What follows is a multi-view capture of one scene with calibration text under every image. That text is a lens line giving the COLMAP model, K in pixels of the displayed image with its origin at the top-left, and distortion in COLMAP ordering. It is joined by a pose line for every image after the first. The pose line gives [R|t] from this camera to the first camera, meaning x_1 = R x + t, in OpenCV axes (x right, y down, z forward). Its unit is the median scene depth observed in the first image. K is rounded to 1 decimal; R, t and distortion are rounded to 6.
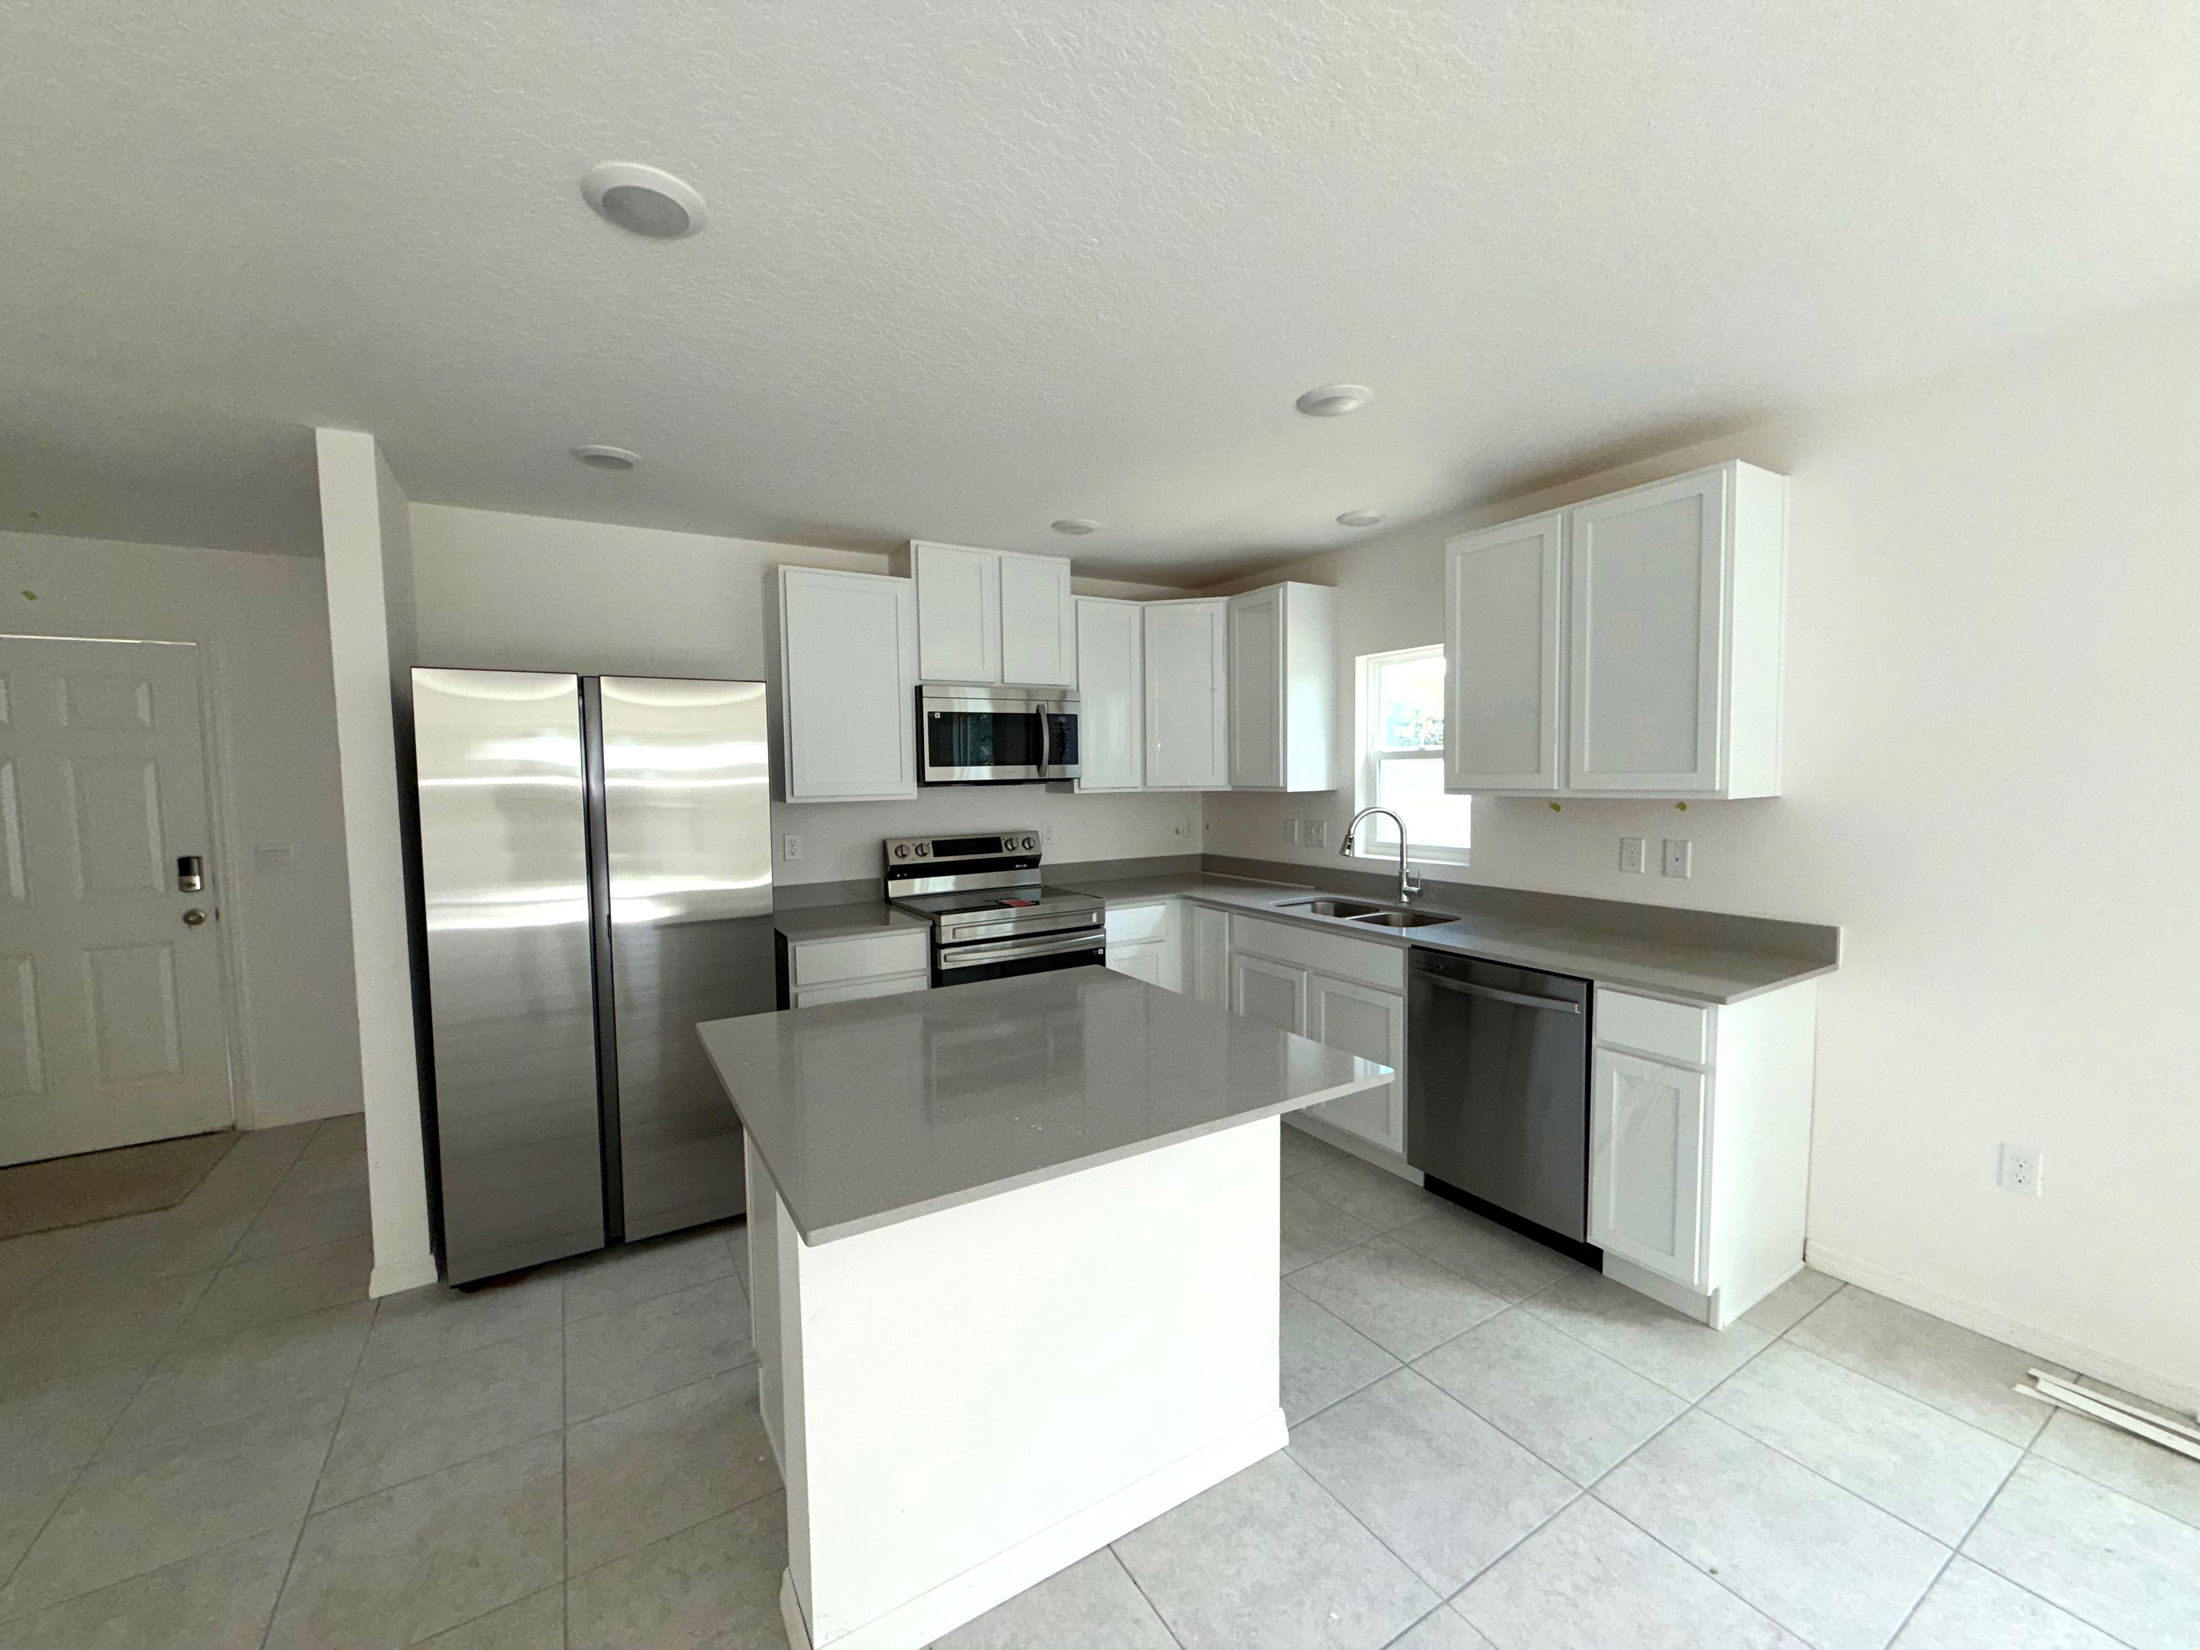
lens RADIAL K [[878.9, 0, 1097.0], [0, 878.9, 821.2], [0, 0, 1]] dist [-0.000212, 0.000023]
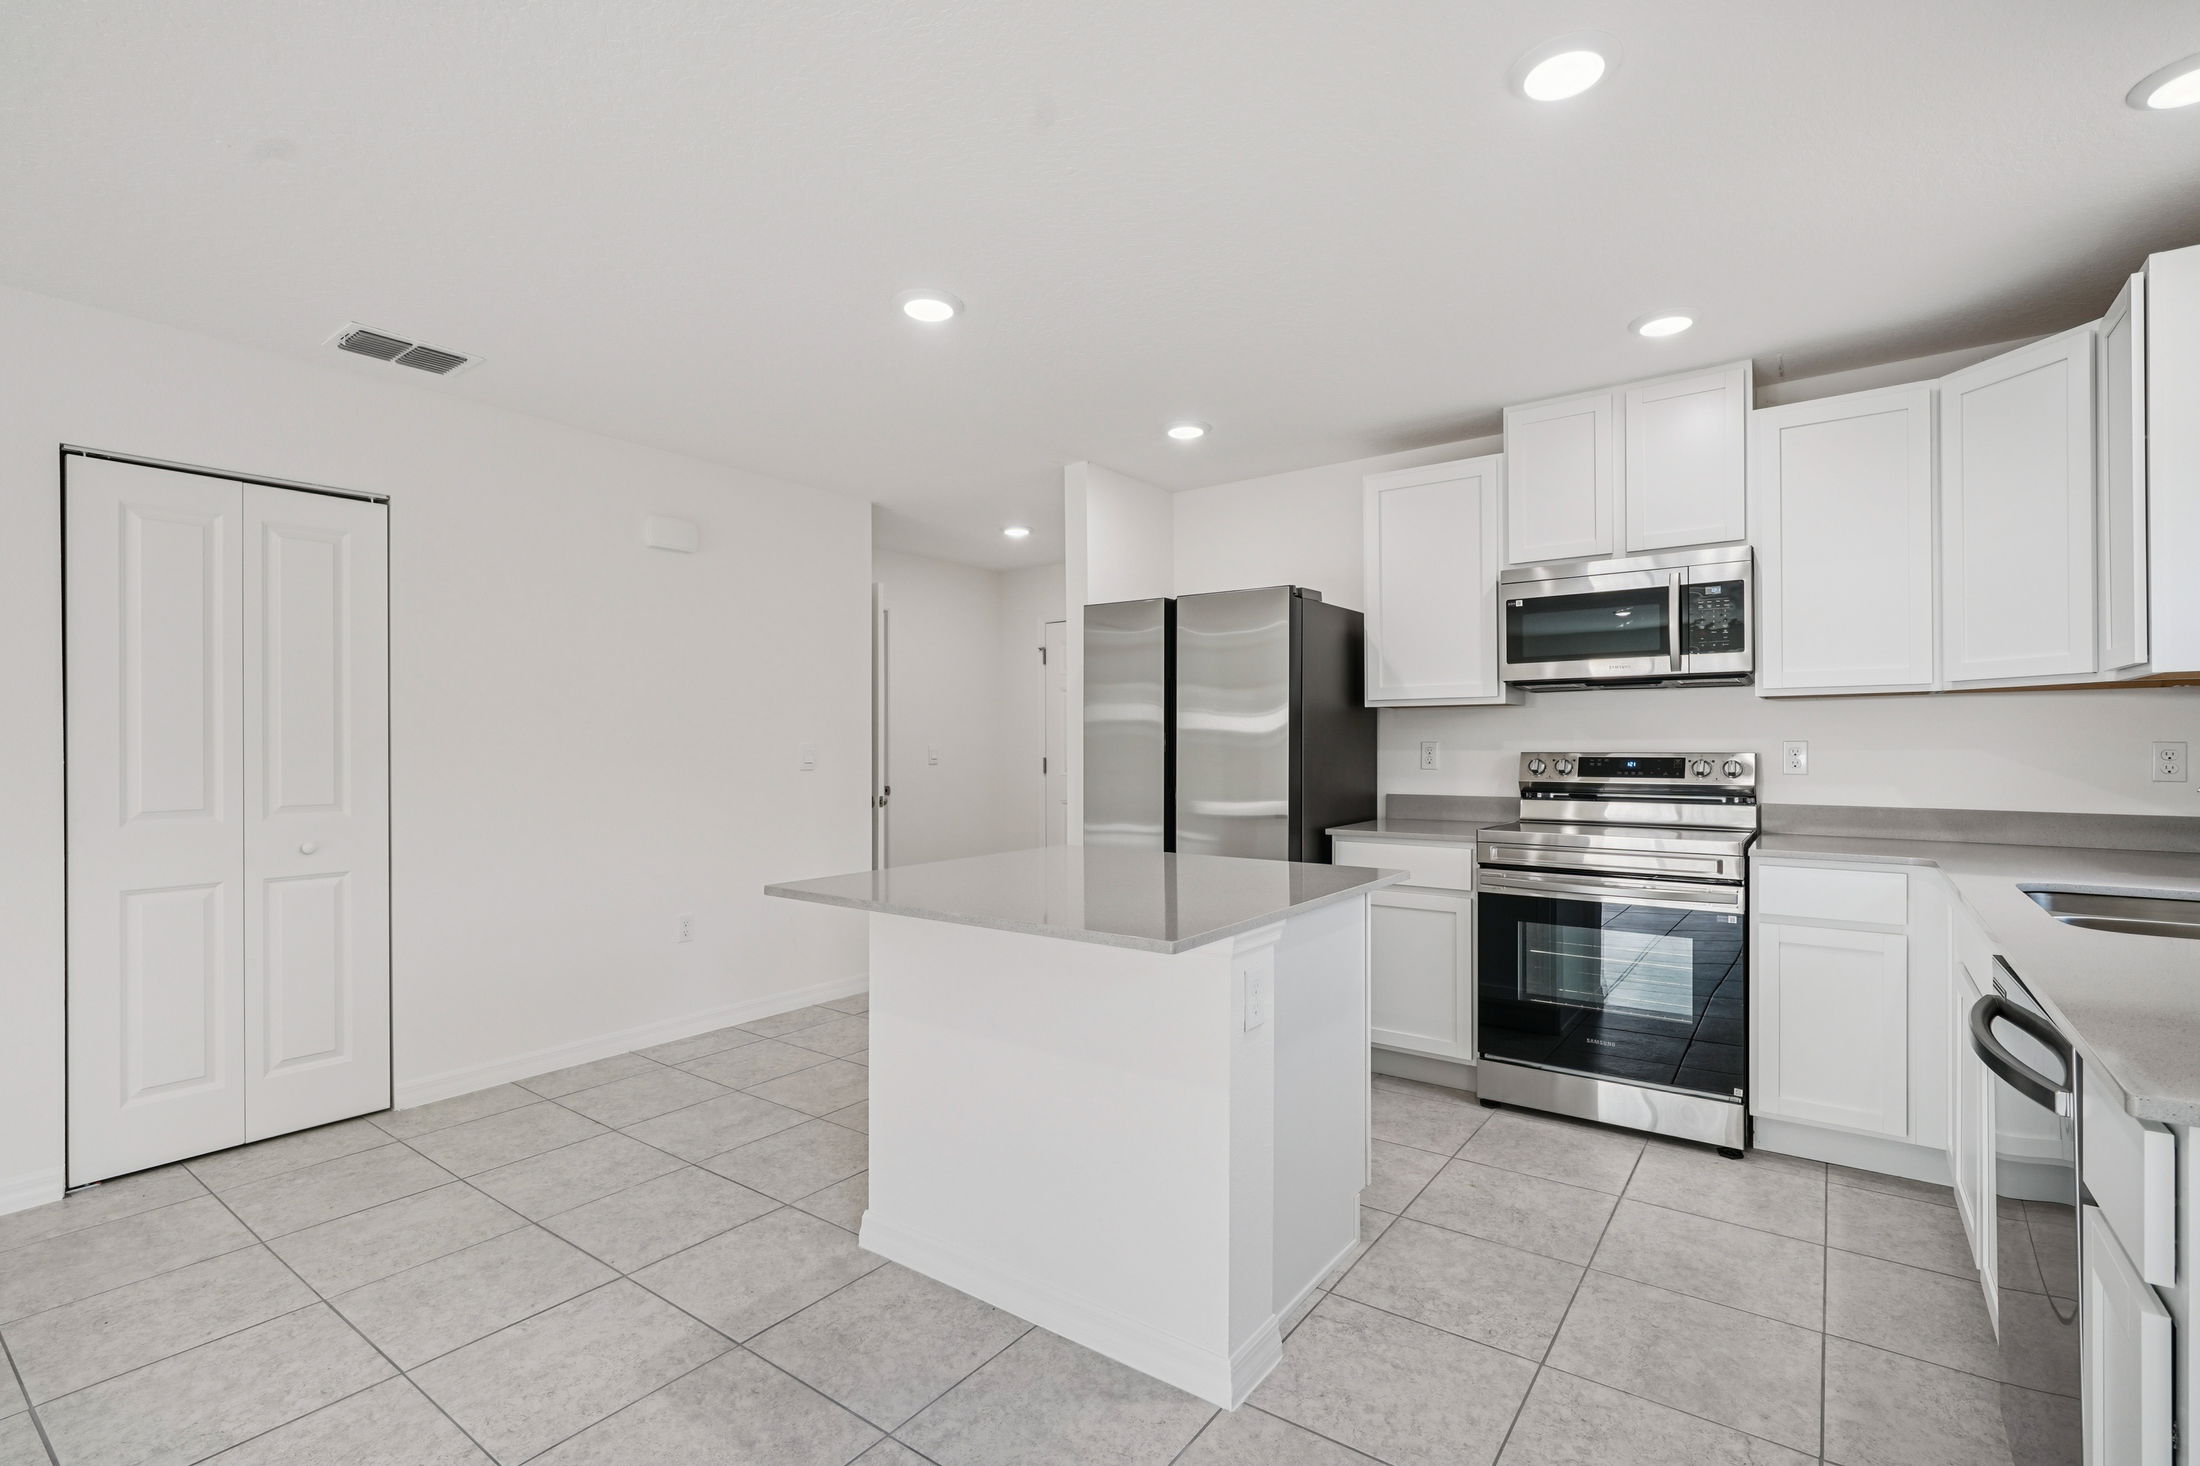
lens RADIAL K [[993.3, 0, 1096.3], [0, 993.3, 734.6], [0, 0, 1]] dist [-0.001207, 0.000422]
pose [[0.379493, 0.004004, -0.925186, 0.657622], [-0.057003, 0.998192, -0.019062, 0.058860], [0.923437, 0.059972, 0.379035, 0.306254]]
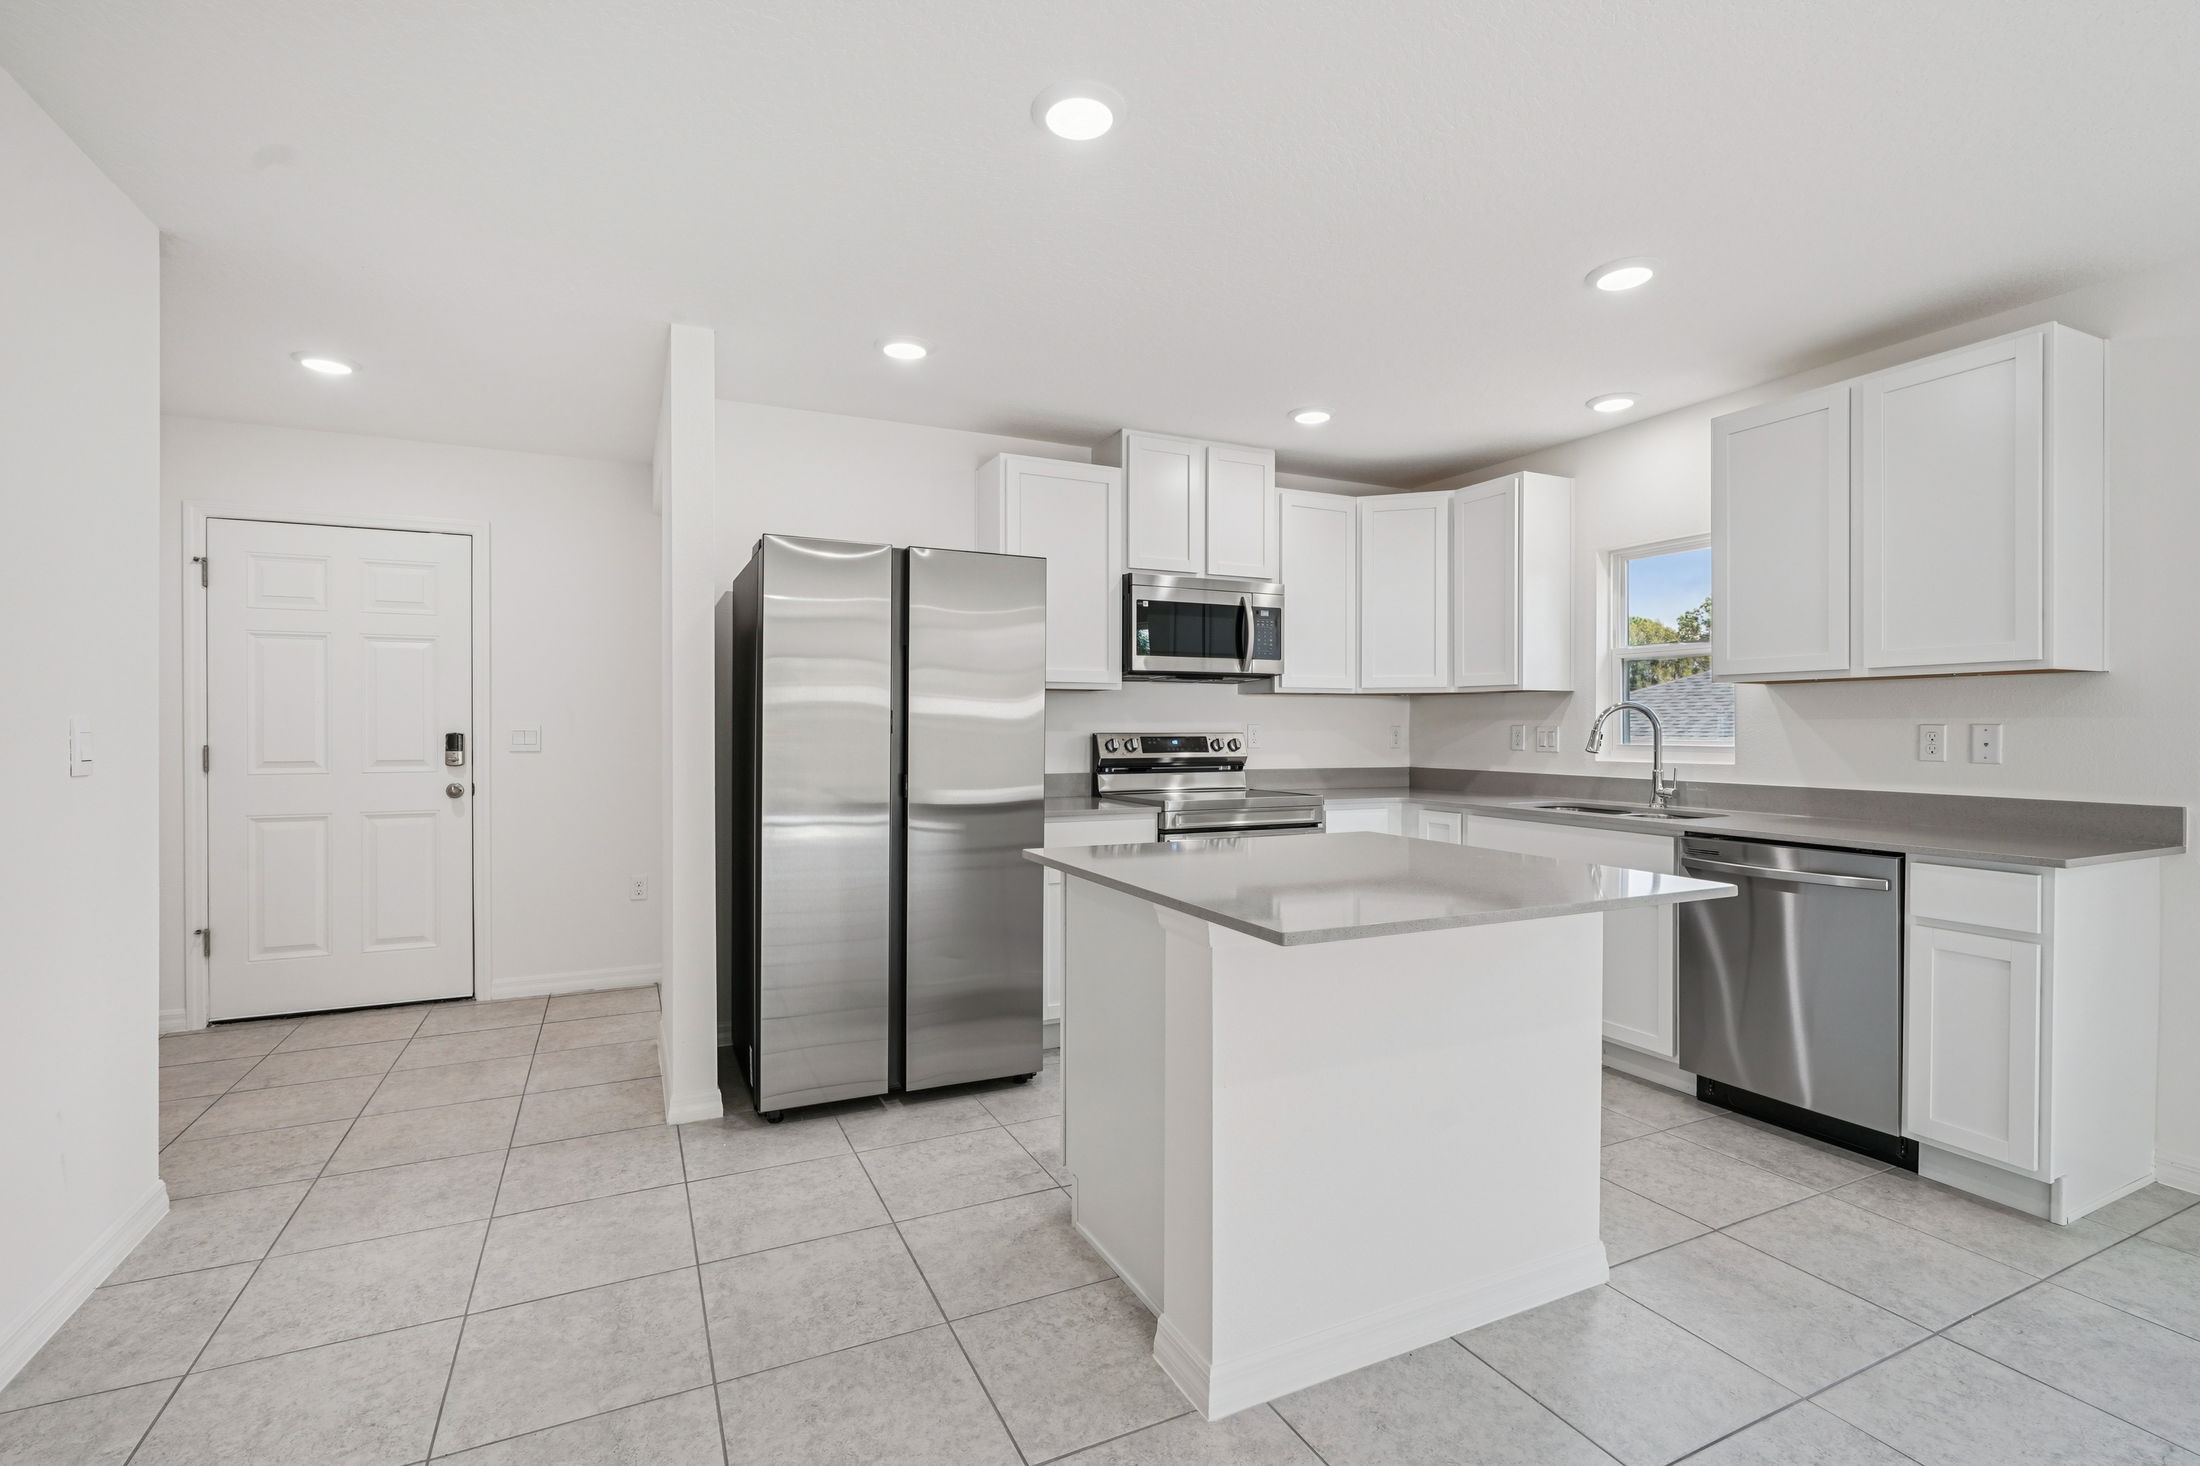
lens RADIAL K [[994.4, 0, 1093.1], [0, 994.4, 729.9], [0, 0, 1]] dist [-0.002981, 0.000160]
pose [[0.994402, 0.017164, -0.104260, -0.164426], [-0.022737, 0.998362, -0.052507, 0.097727], [0.103188, 0.054583, 0.993163, -0.140106]]
